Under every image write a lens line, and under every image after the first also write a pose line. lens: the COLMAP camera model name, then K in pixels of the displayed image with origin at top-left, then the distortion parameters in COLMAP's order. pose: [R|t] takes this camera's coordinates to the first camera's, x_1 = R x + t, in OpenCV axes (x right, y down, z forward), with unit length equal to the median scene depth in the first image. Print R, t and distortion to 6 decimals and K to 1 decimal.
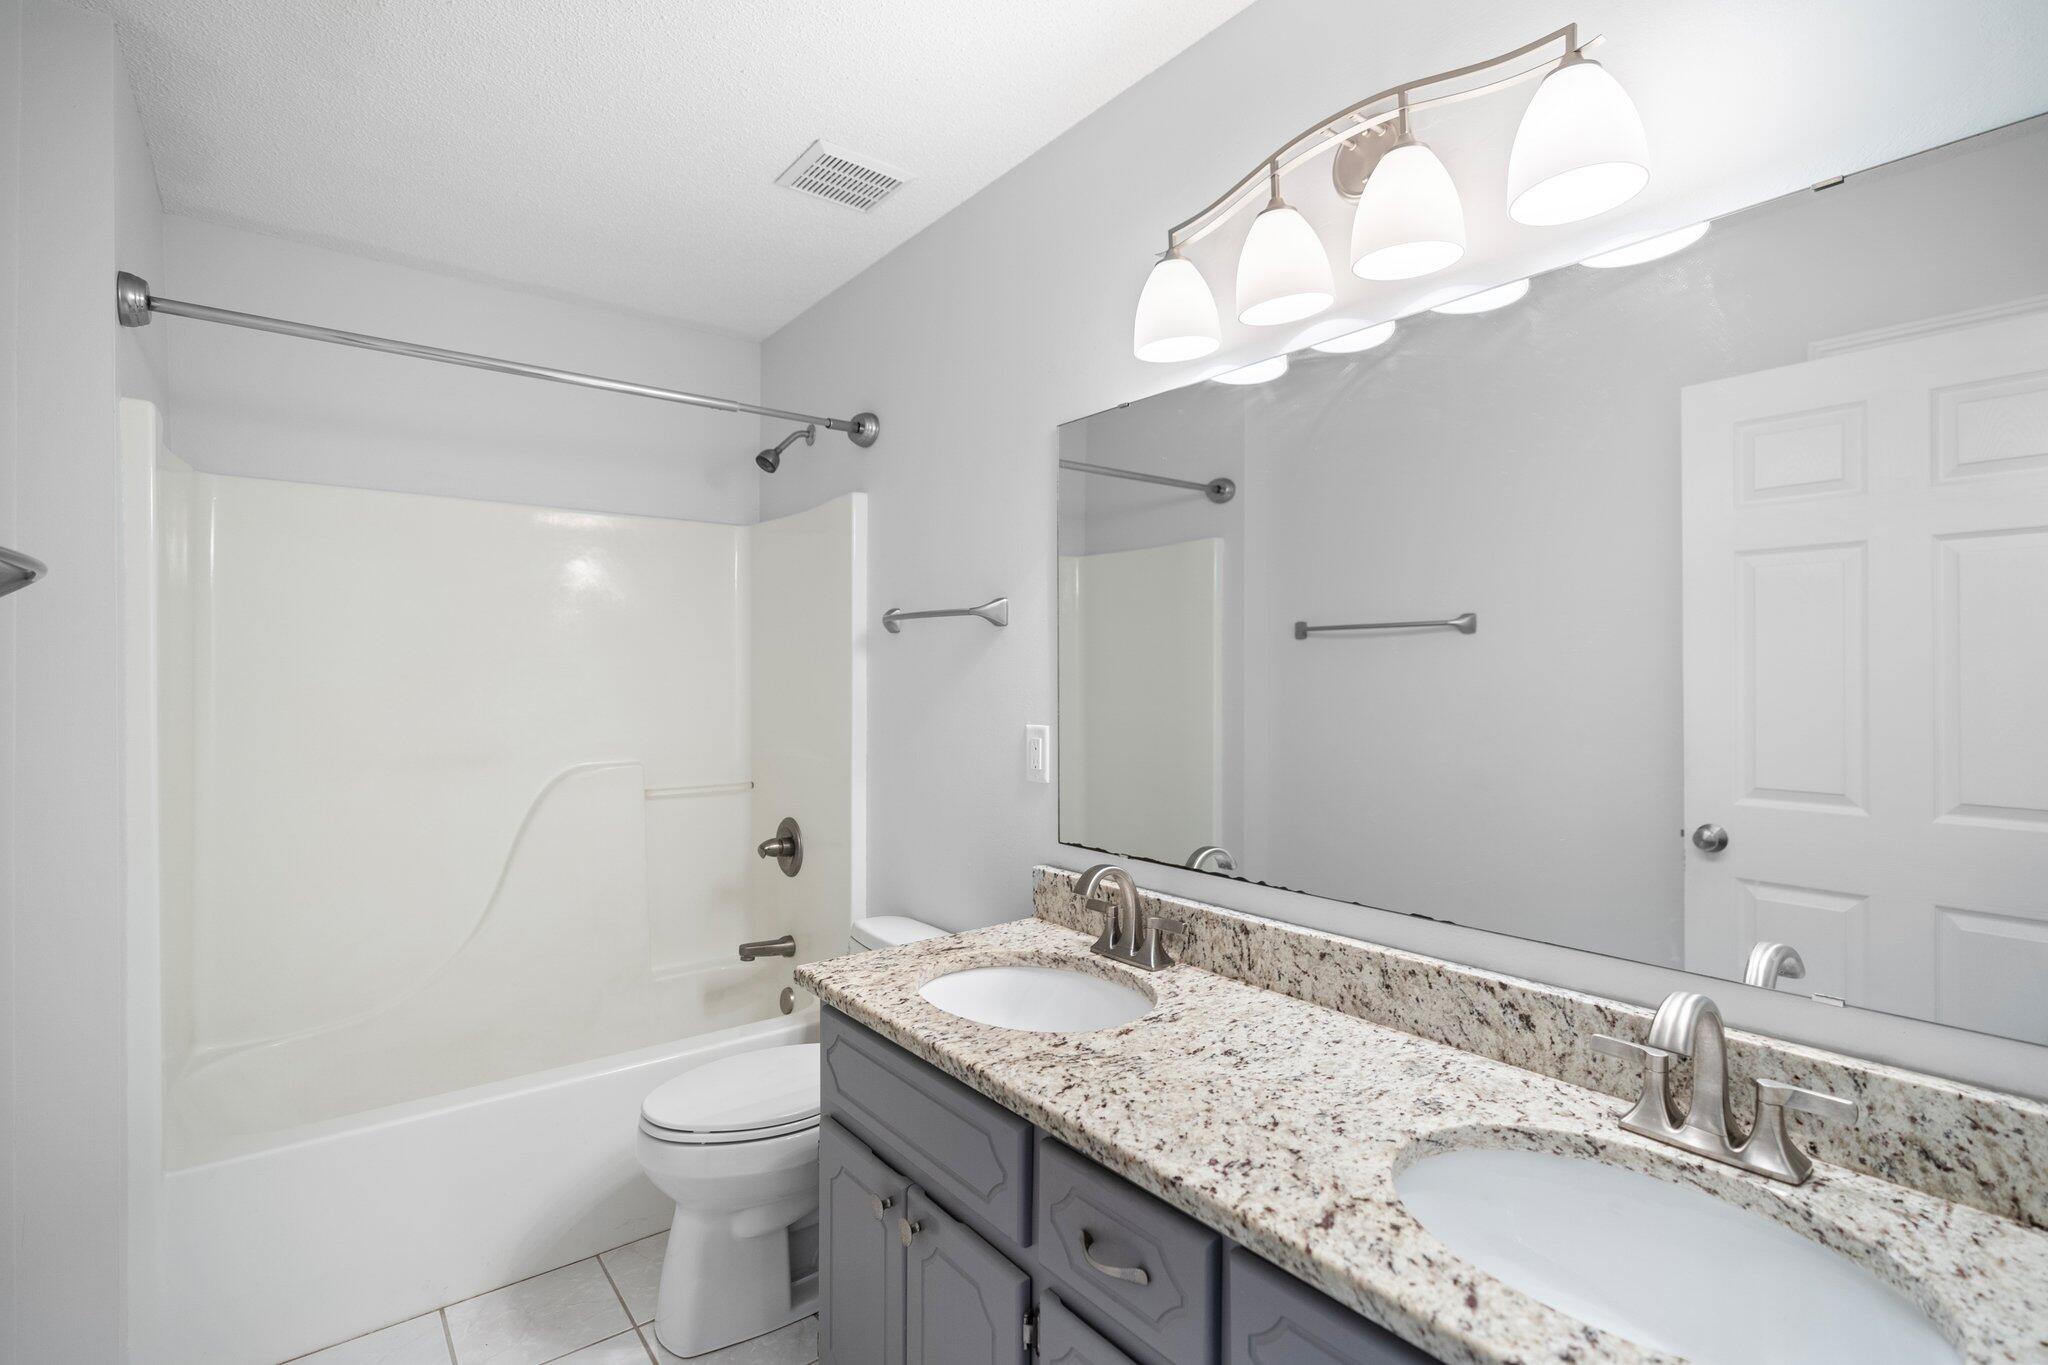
lens RADIAL K [[1003.6, 0, 992.1], [0, 1003.6, 679.8], [0, 0, 1]] dist [-0.000792, 0.000759]
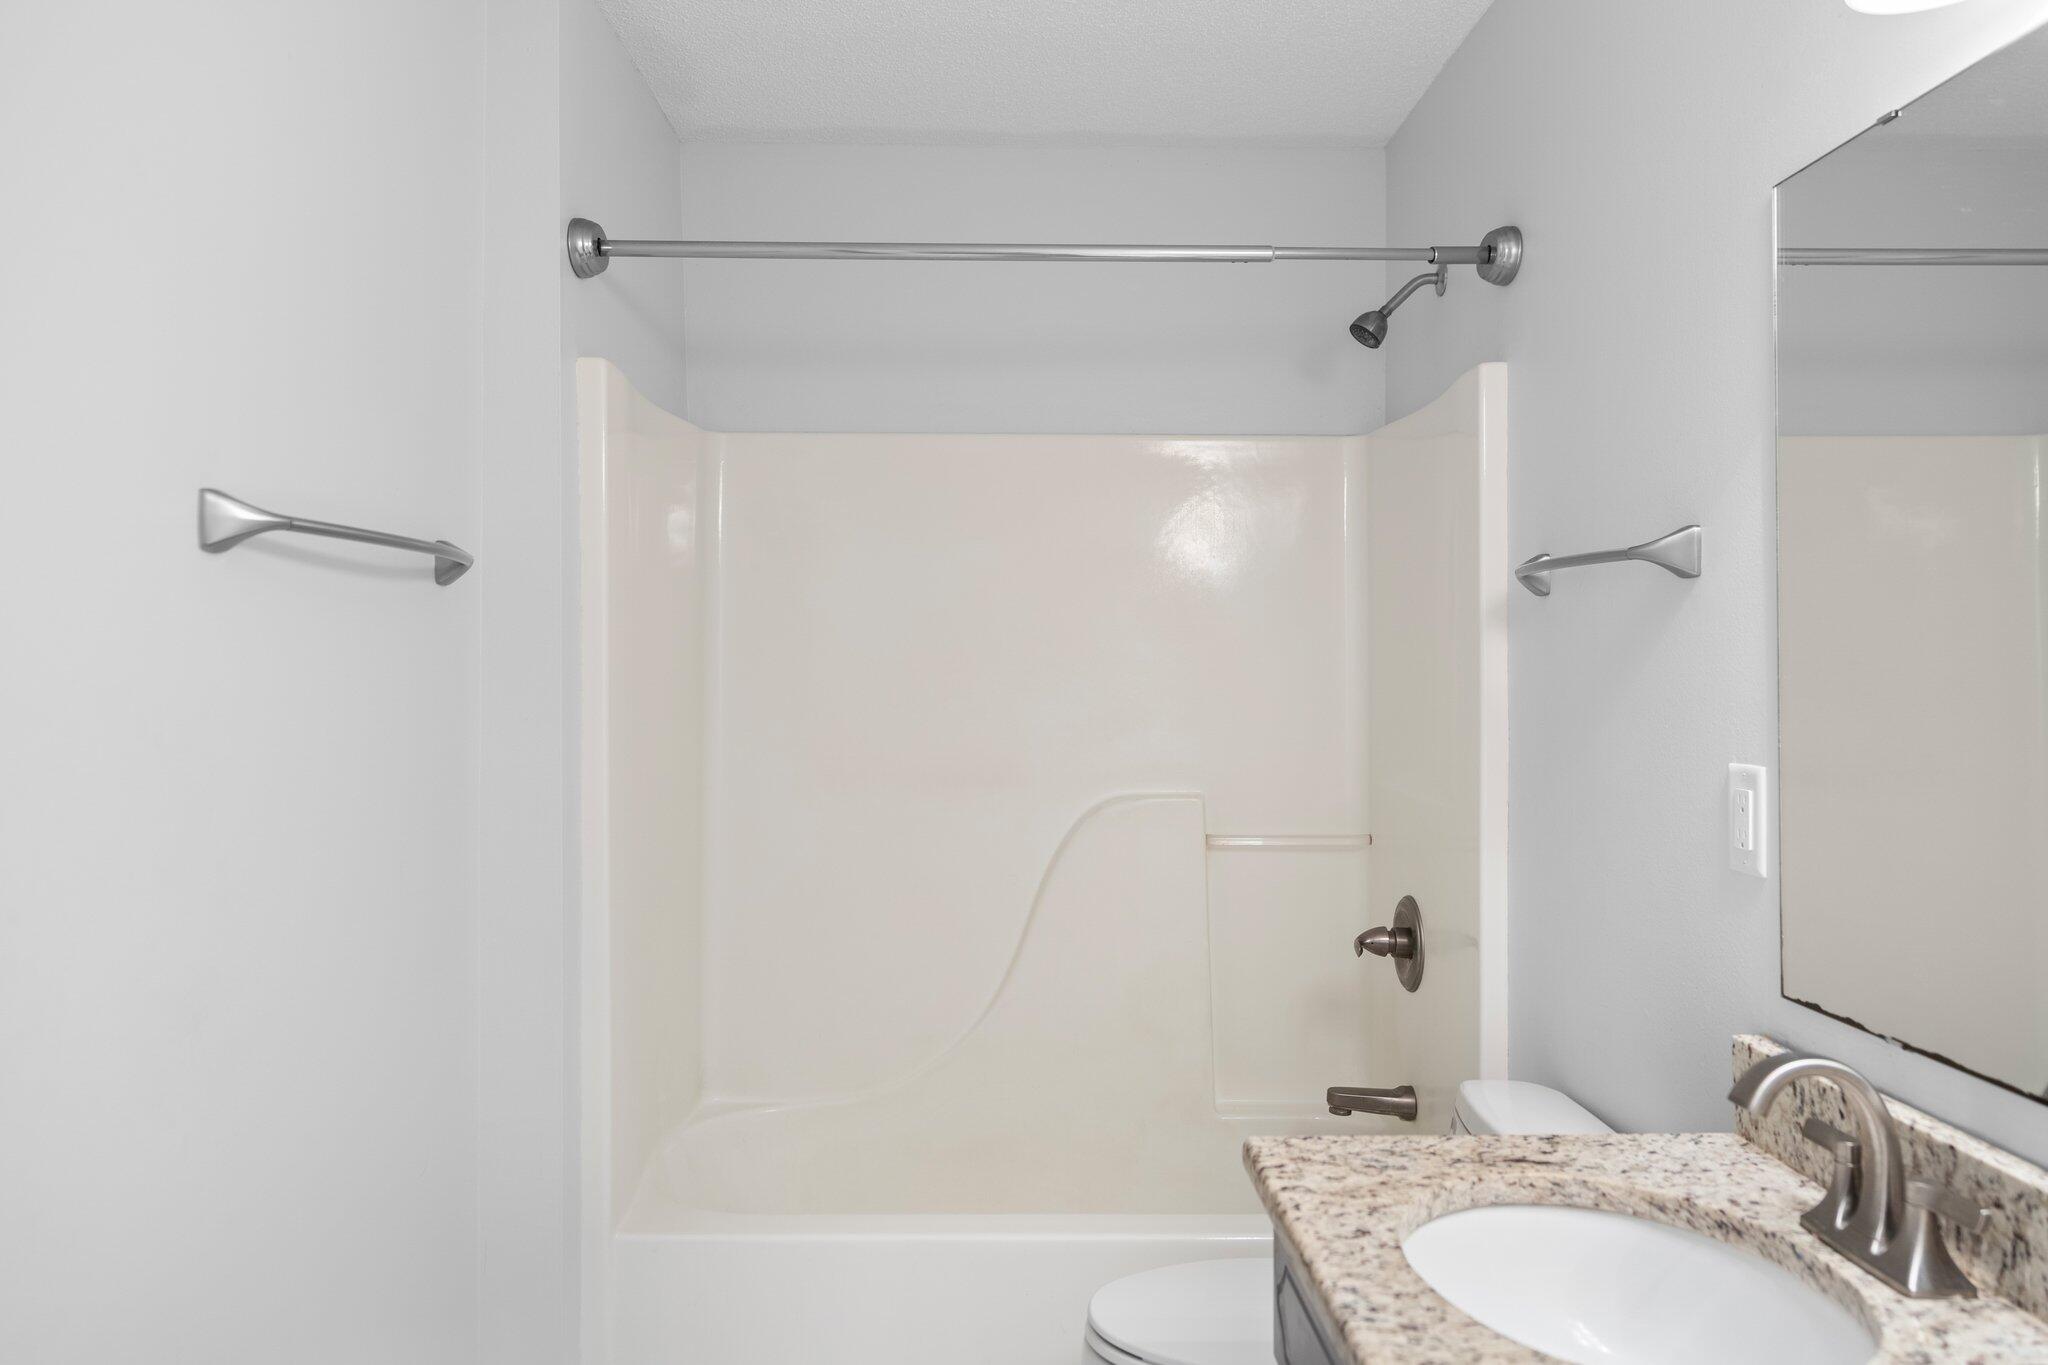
lens RADIAL K [[1475.0, 0, 1019.2], [0, 1475.0, 655.7], [0, 0, 1]] dist [0.004160, 0.007466]
pose [[0.794739, -0.002250, -0.606947, 0.219841], [-0.005755, 0.999920, -0.011241, -0.000710], [0.606924, 0.012427, 0.794663, 0.165582]]
